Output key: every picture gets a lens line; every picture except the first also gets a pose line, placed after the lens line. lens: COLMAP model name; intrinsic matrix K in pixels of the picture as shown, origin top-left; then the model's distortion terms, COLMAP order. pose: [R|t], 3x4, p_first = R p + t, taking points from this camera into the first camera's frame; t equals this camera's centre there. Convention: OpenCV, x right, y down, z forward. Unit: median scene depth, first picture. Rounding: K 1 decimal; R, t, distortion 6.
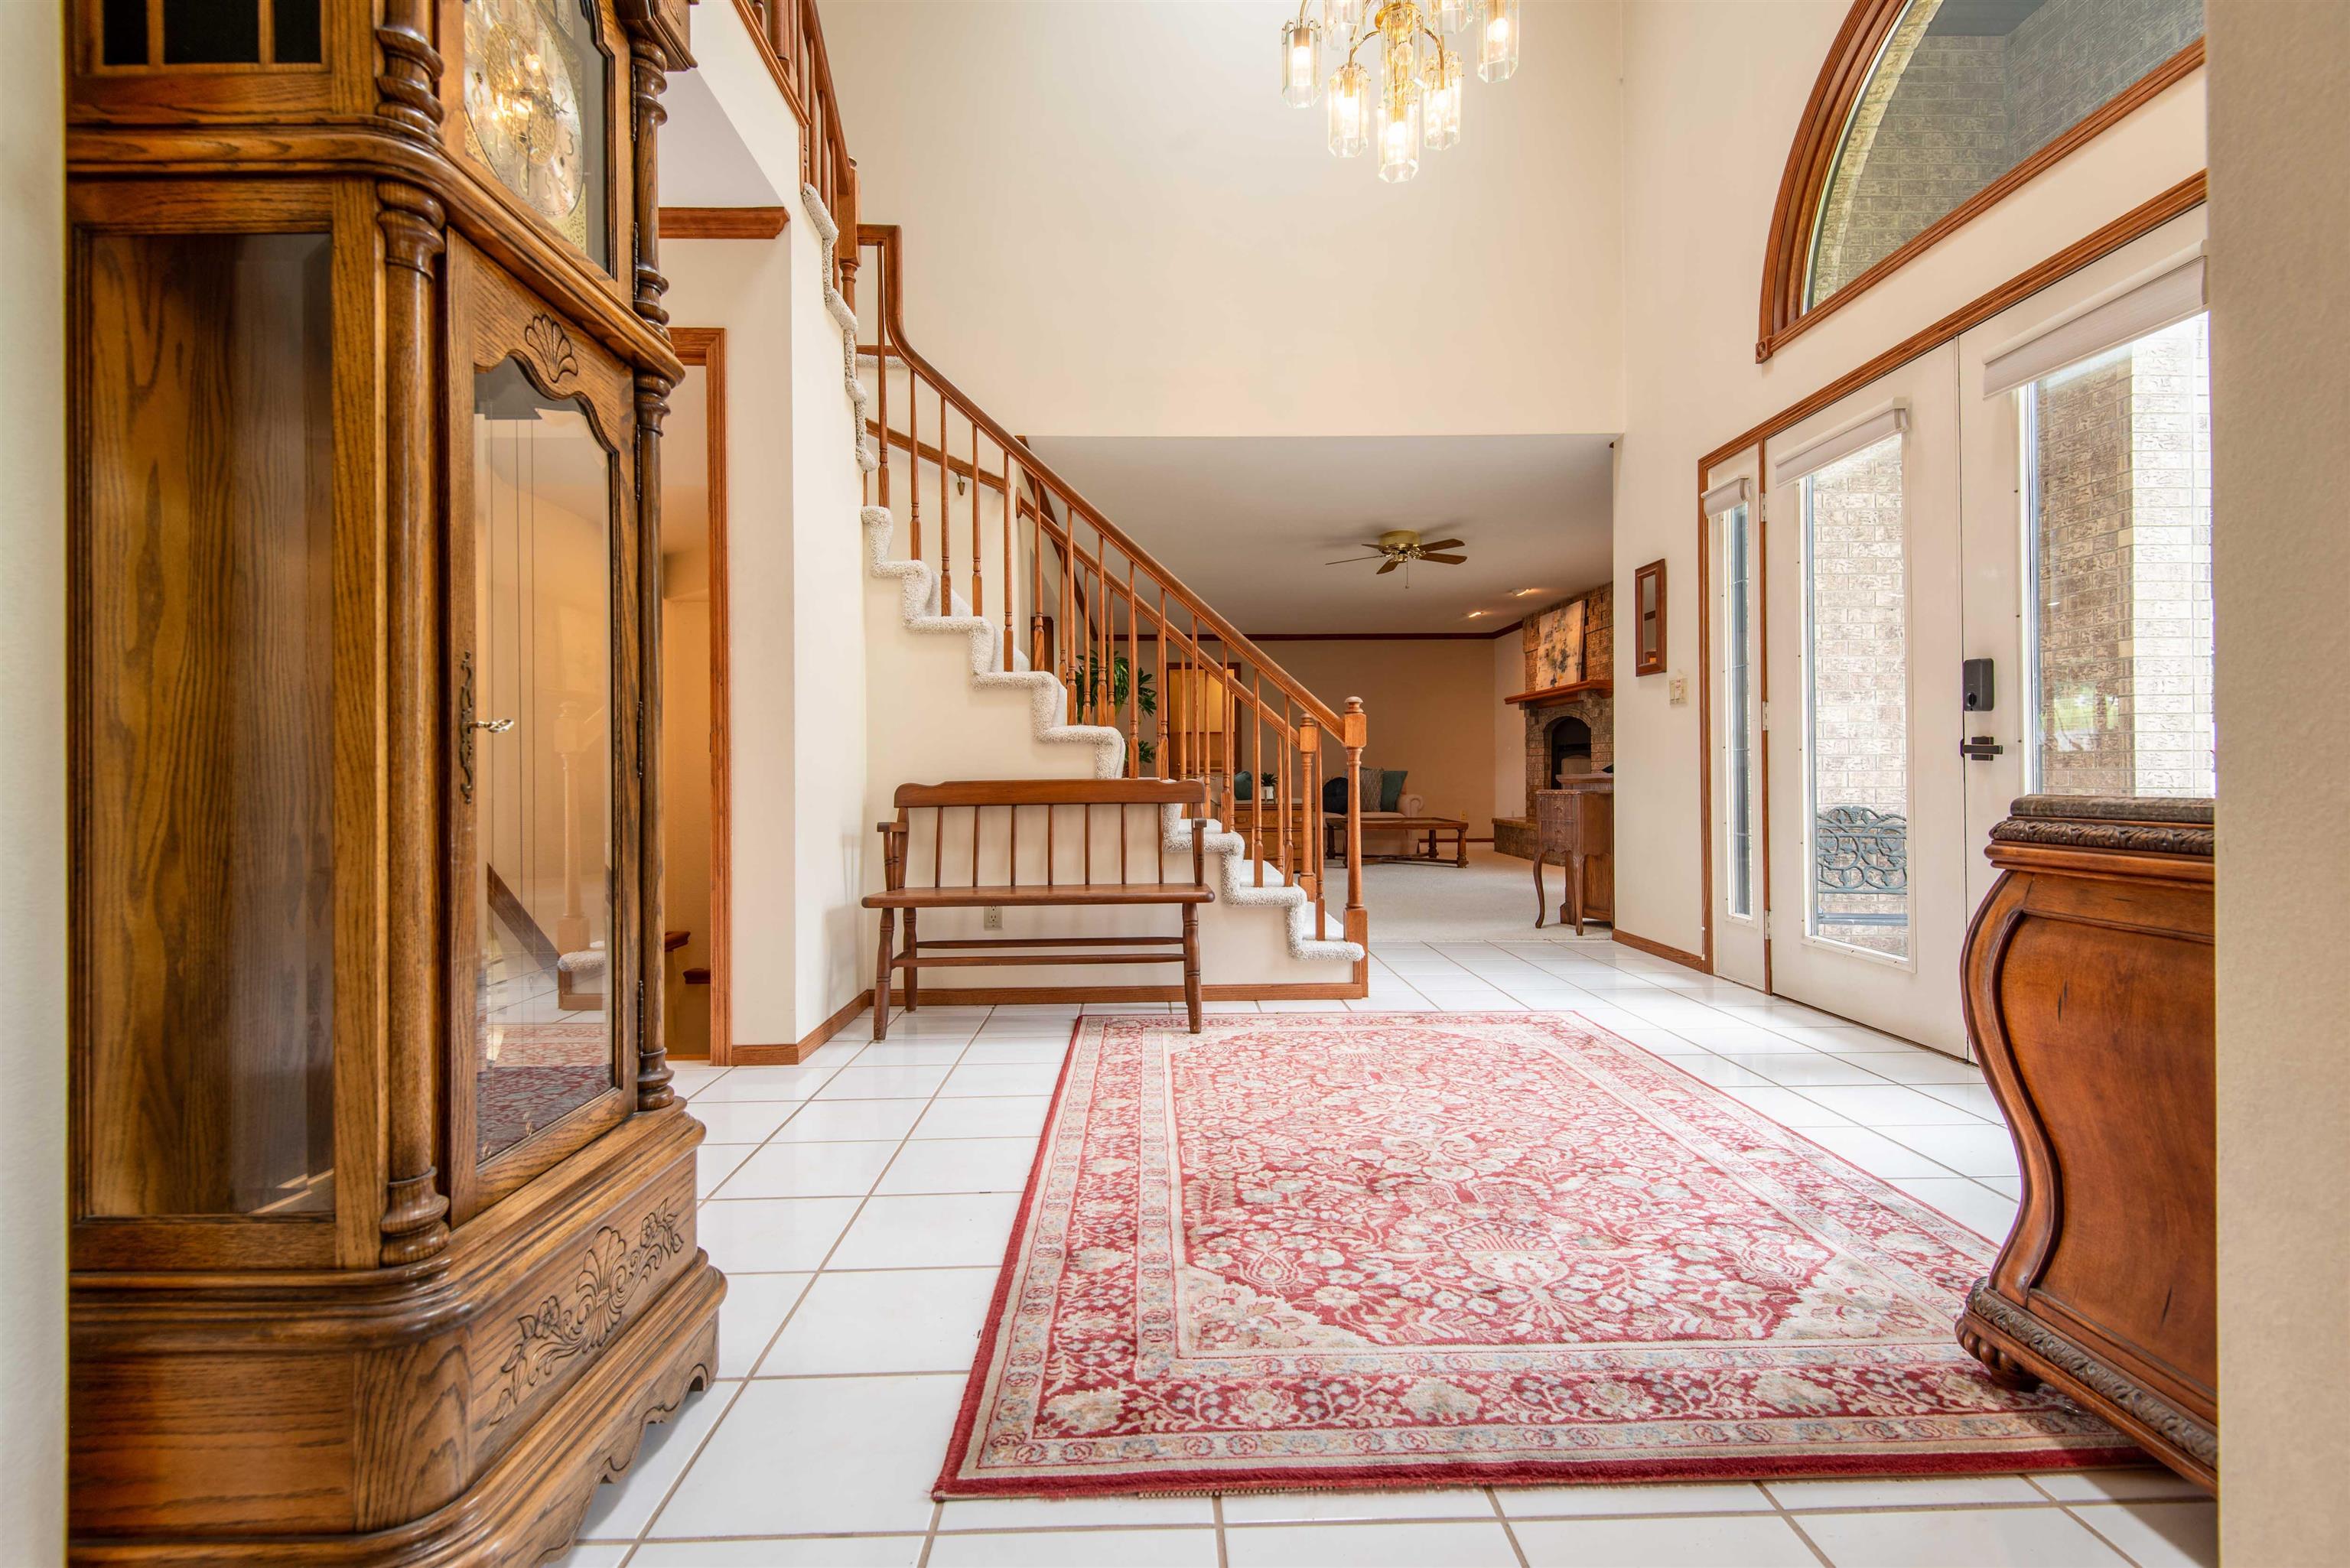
lens RADIAL K [[1083.8, 0, 1178.3], [0, 1083.8, 770.1], [0, 0, 1]] dist [0.048226, -0.034904]
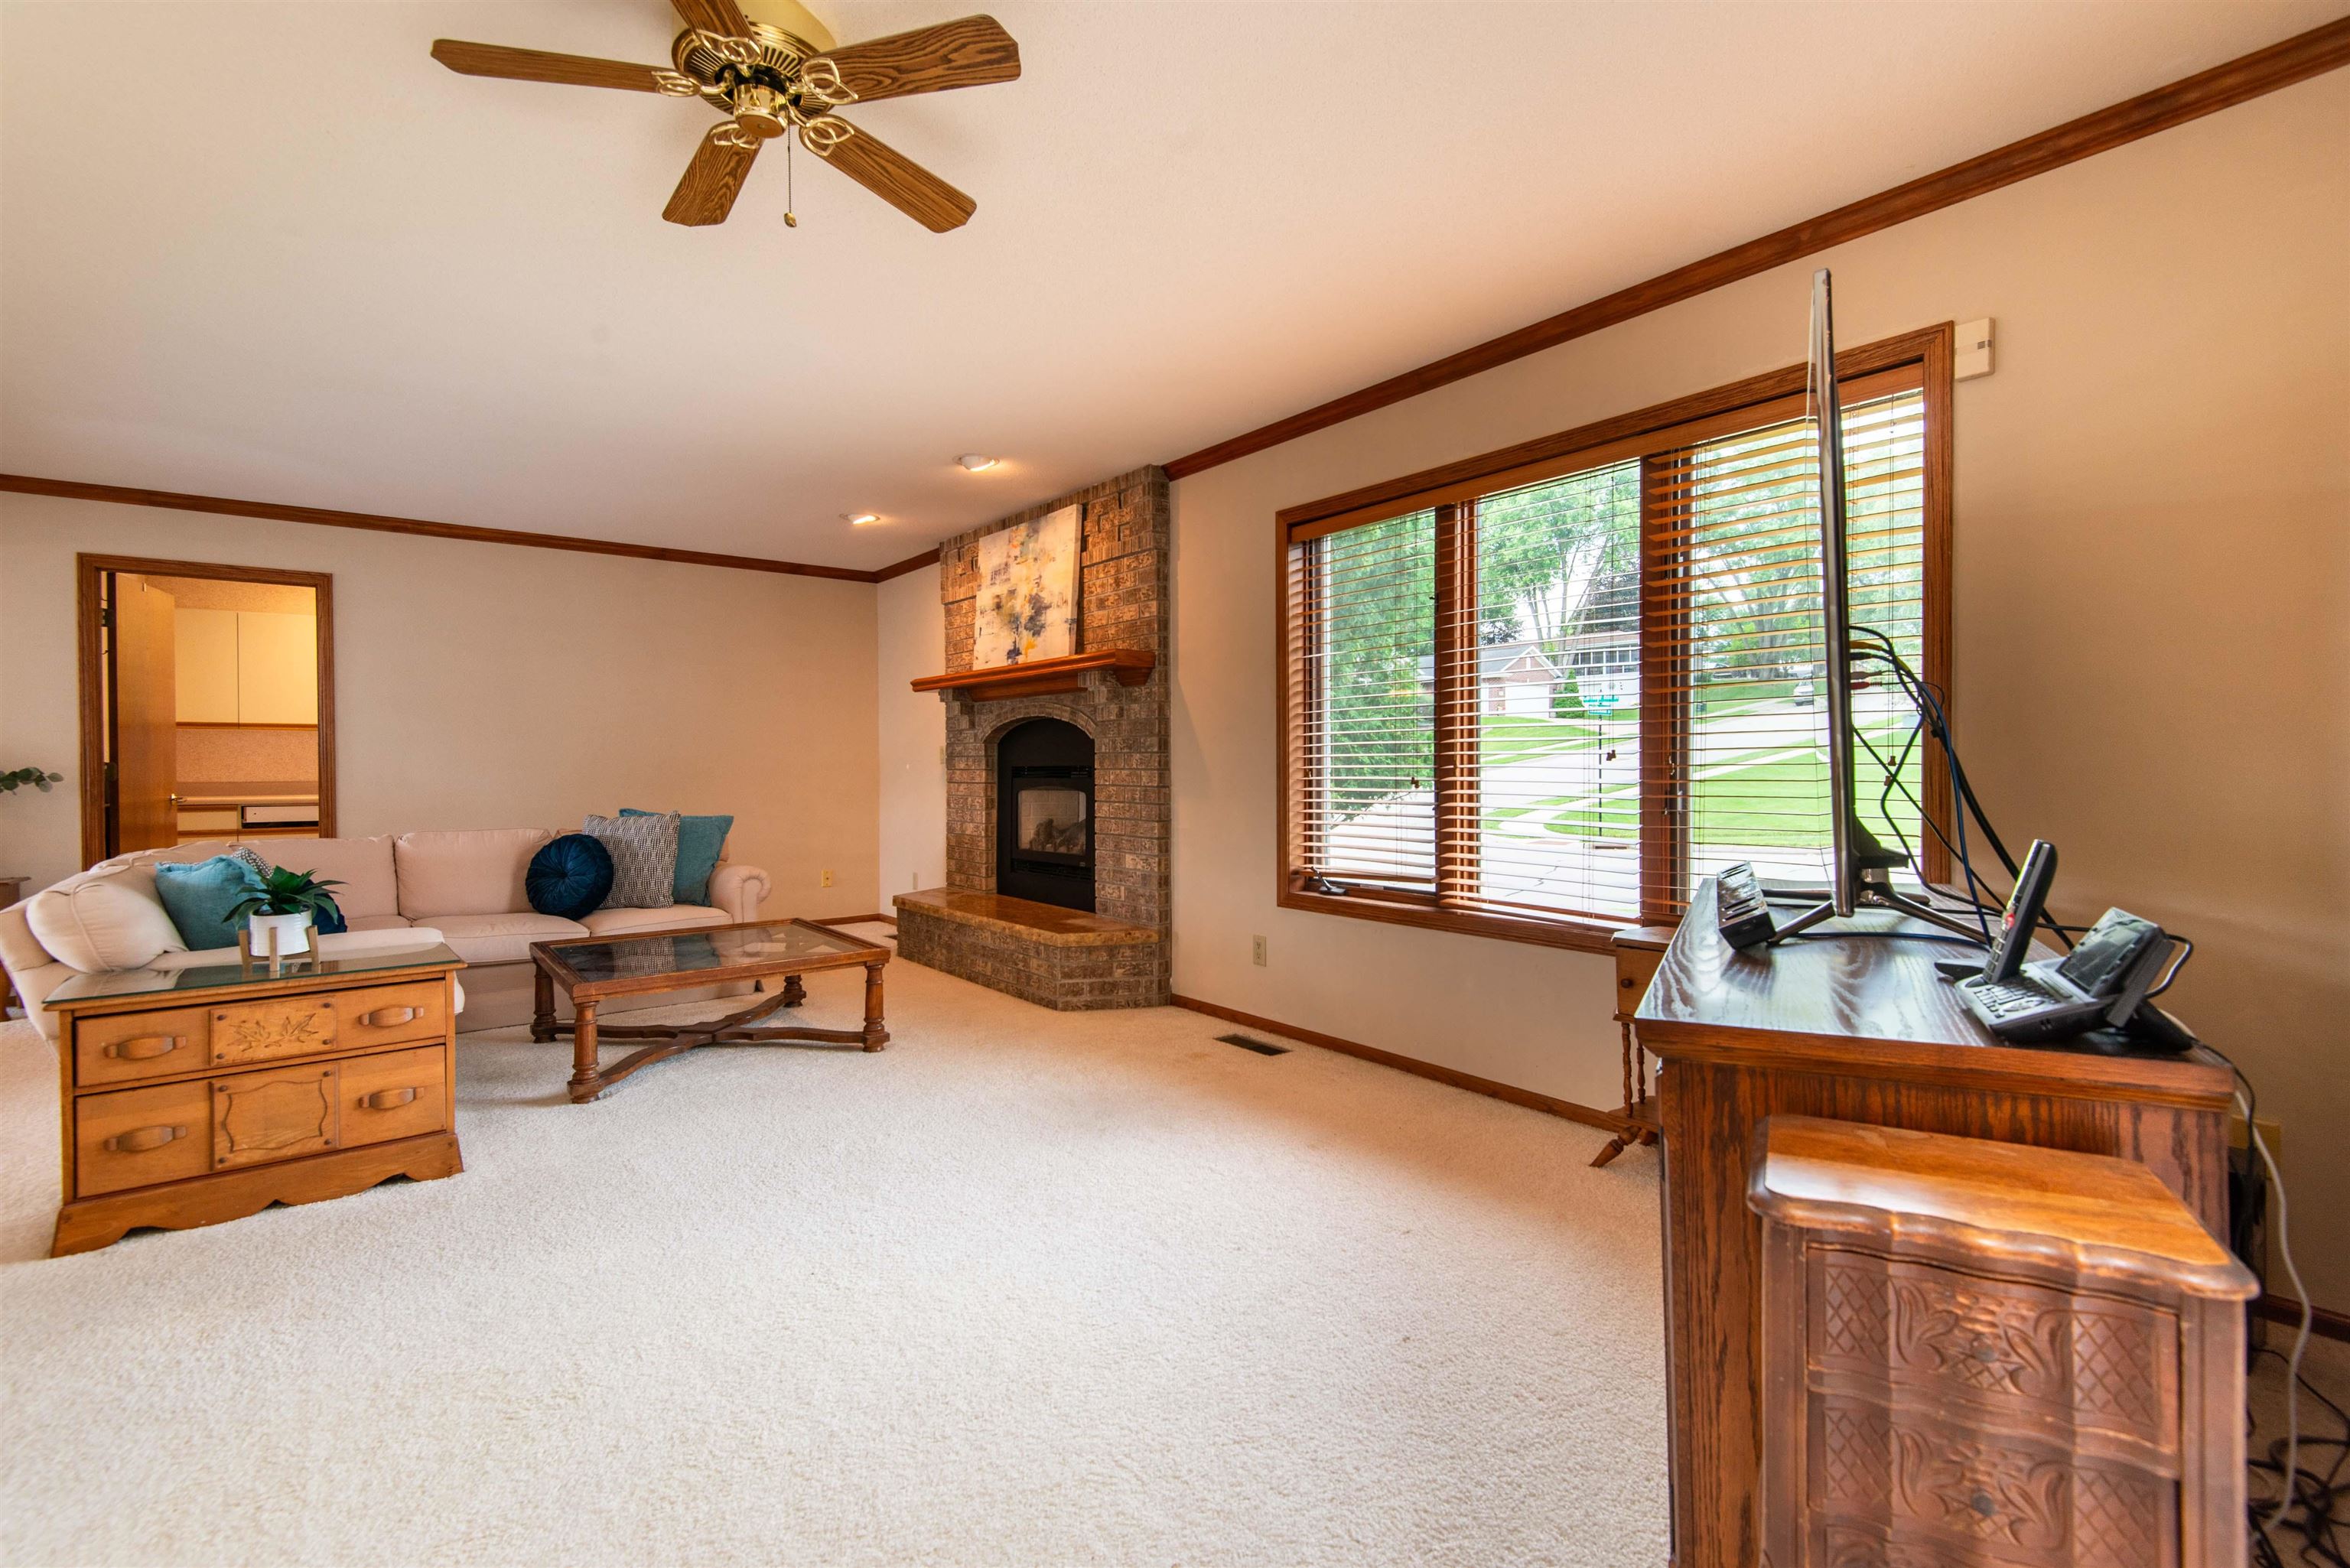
lens RADIAL K [[1083.8, 0, 1178.3], [0, 1083.8, 770.1], [0, 0, 1]] dist [0.048226, -0.034904]
pose [[0.812649, -0.002043, 0.582749, 0.089072], [-0.001247, 0.999985, 0.005246, -0.024411], [-0.582752, -0.004990, 0.812635, 0.494795]]
